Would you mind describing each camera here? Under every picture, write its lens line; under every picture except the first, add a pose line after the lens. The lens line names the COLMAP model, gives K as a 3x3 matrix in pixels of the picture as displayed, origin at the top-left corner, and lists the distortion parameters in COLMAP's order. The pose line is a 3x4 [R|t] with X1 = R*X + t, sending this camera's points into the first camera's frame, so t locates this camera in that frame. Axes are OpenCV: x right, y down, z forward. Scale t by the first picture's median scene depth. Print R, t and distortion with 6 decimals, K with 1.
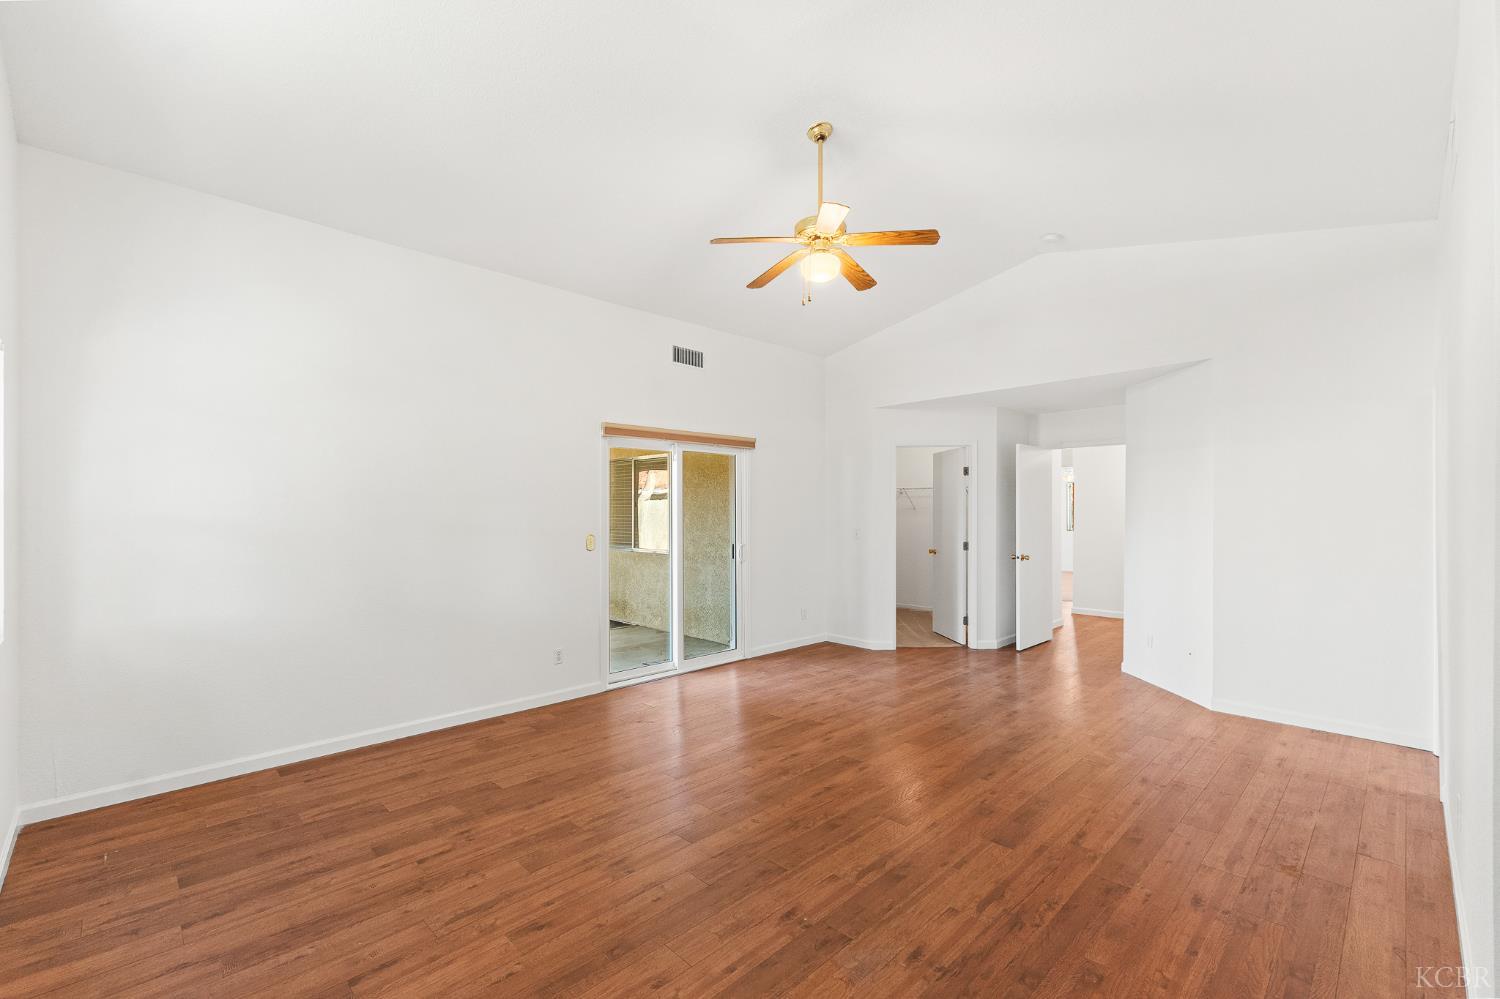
lens RADIAL K [[654.3, 0, 731.2], [0, 654.3, 517.5], [0, 0, 1]] dist [0.005279, 0.000133]
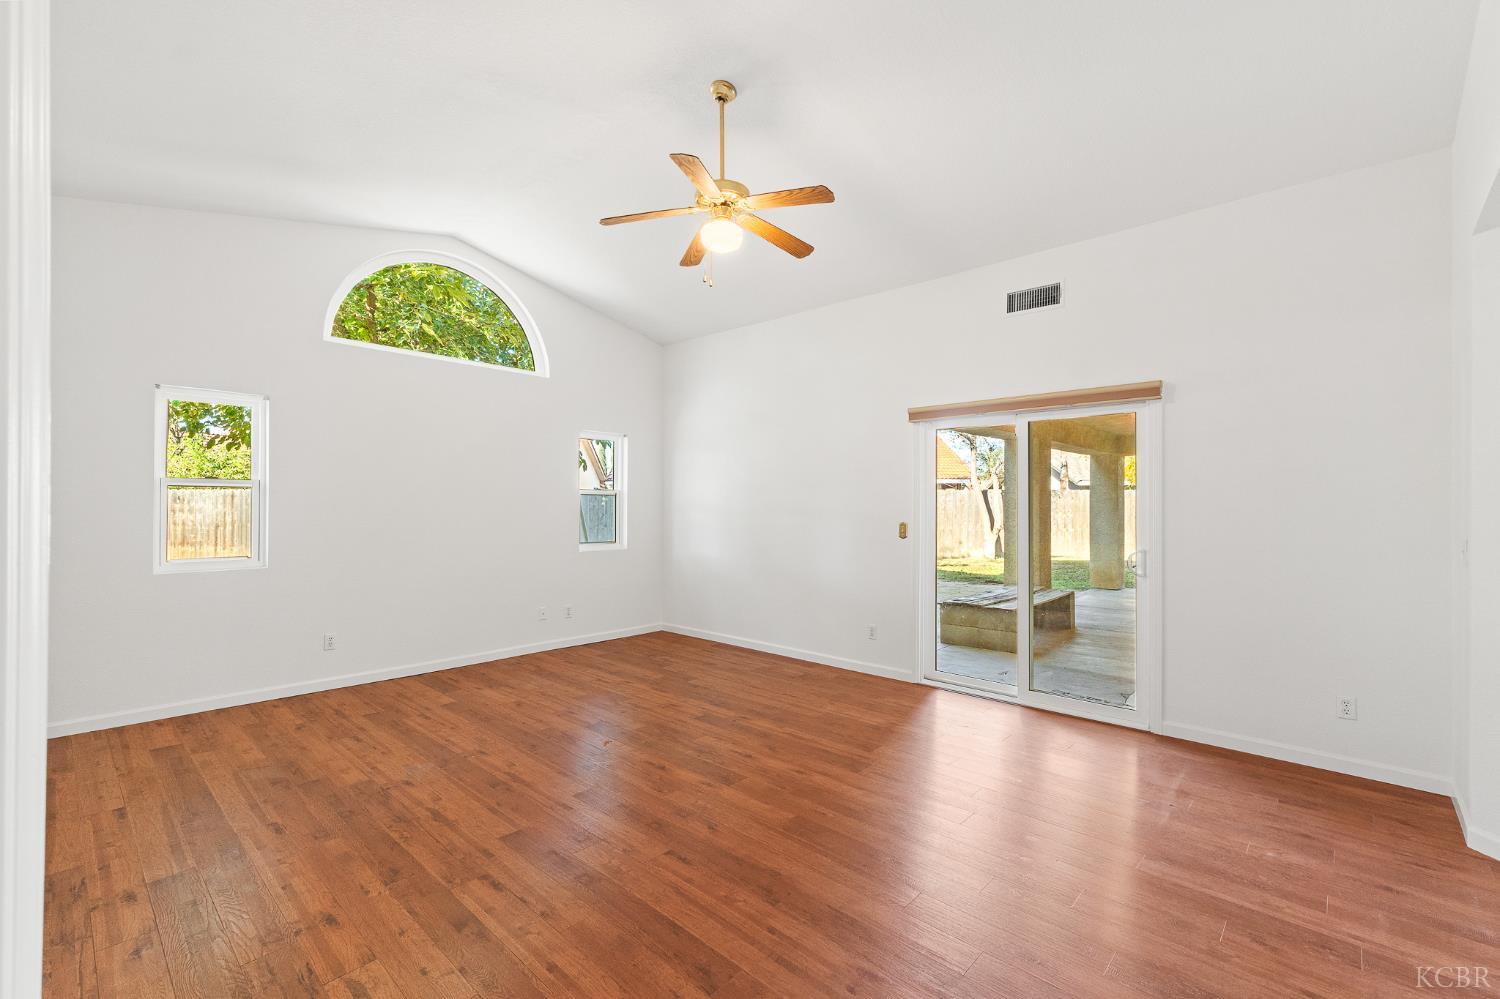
lens RADIAL K [[633.7, 0, 744.8], [0, 633.7, 508.1], [0, 0, 1]] dist [0.003311, 0.000493]
pose [[0.058040, 0.008685, -0.998276, 1.252358], [-0.014626, 0.999862, 0.007849, 0.001125], [0.998207, 0.014145, 0.058159, 1.175301]]
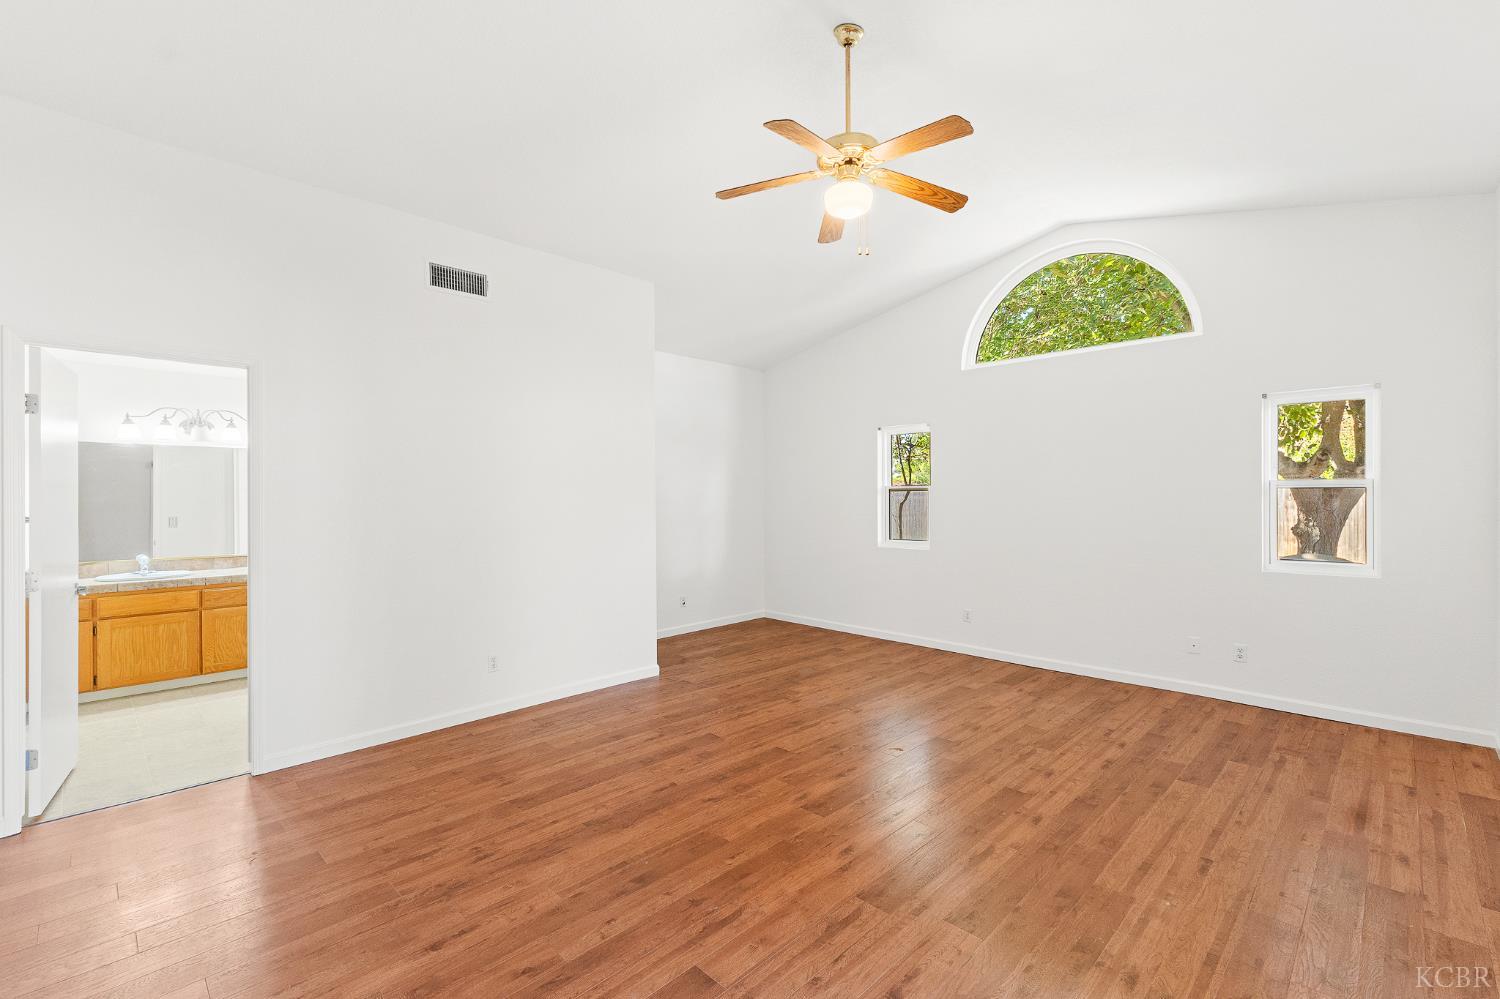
lens RADIAL K [[645.9, 0, 755.9], [0, 645.9, 503.6], [0, 0, 1]] dist [0.005175, 0.000541]
pose [[-0.998992, 0.006559, -0.044410, 0.349387], [0.005831, 0.999847, 0.016502, -0.014763], [0.044512, 0.016226, -0.998877, 2.165250]]
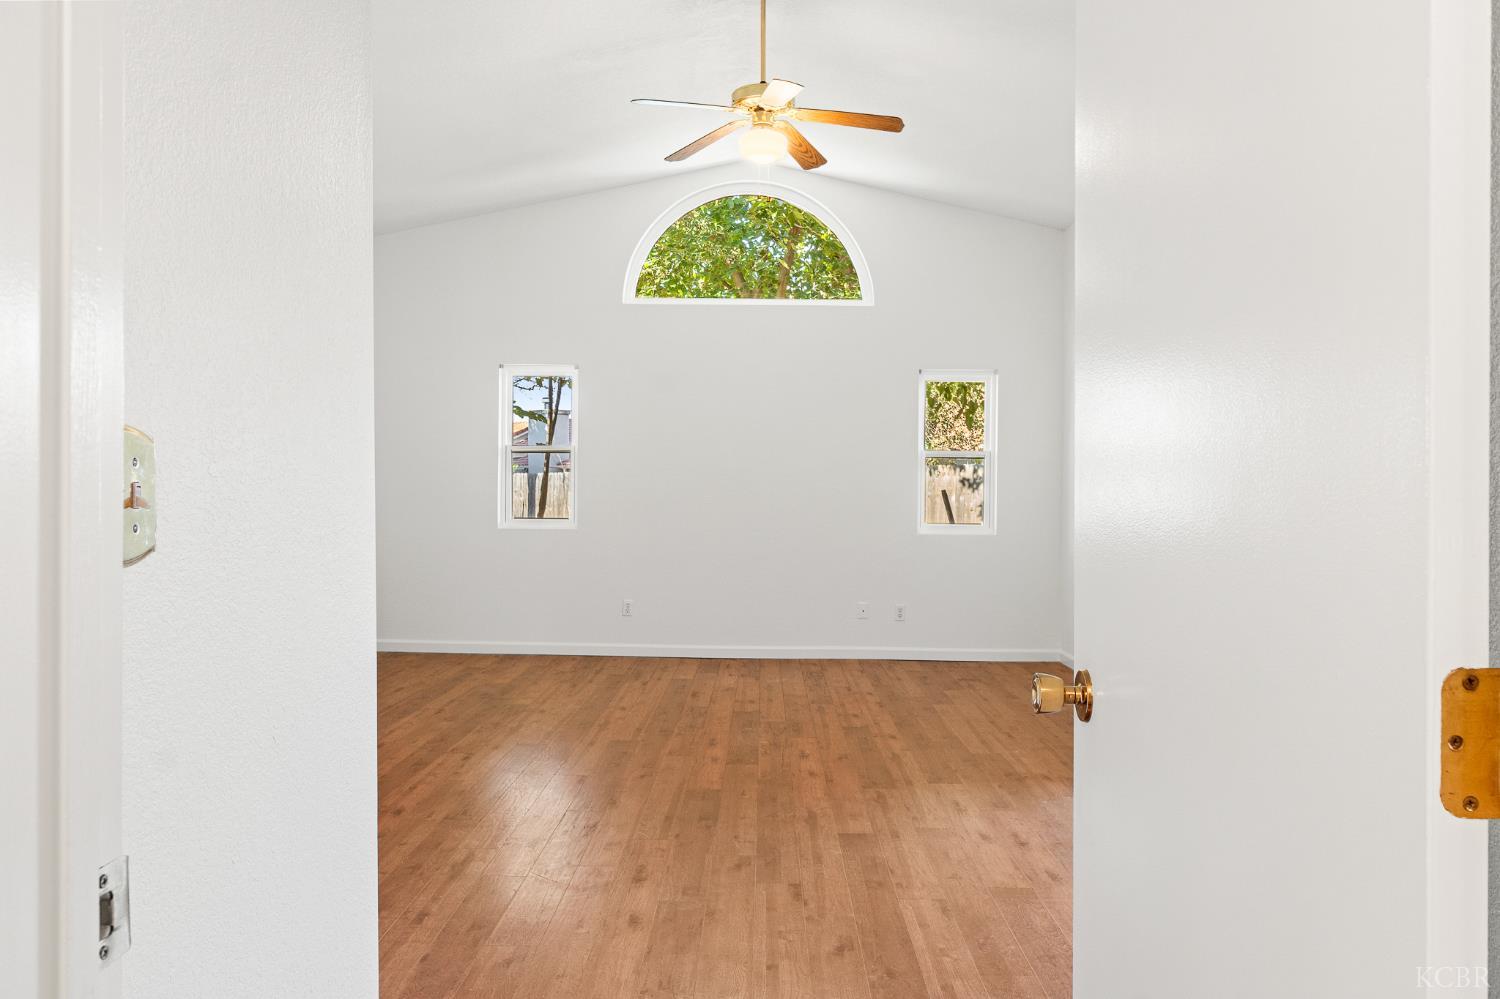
lens RADIAL K [[1117.1, 0, 750.0], [0, 1117.1, 499.5], [0, 0, 1]] dist [0.000883, 0.000154]
pose [[-0.695517, 0.002333, -0.718506, 1.371313], [-0.012818, 0.999795, 0.015654, 0.047022], [0.718395, 0.020097, -0.695345, 2.345882]]
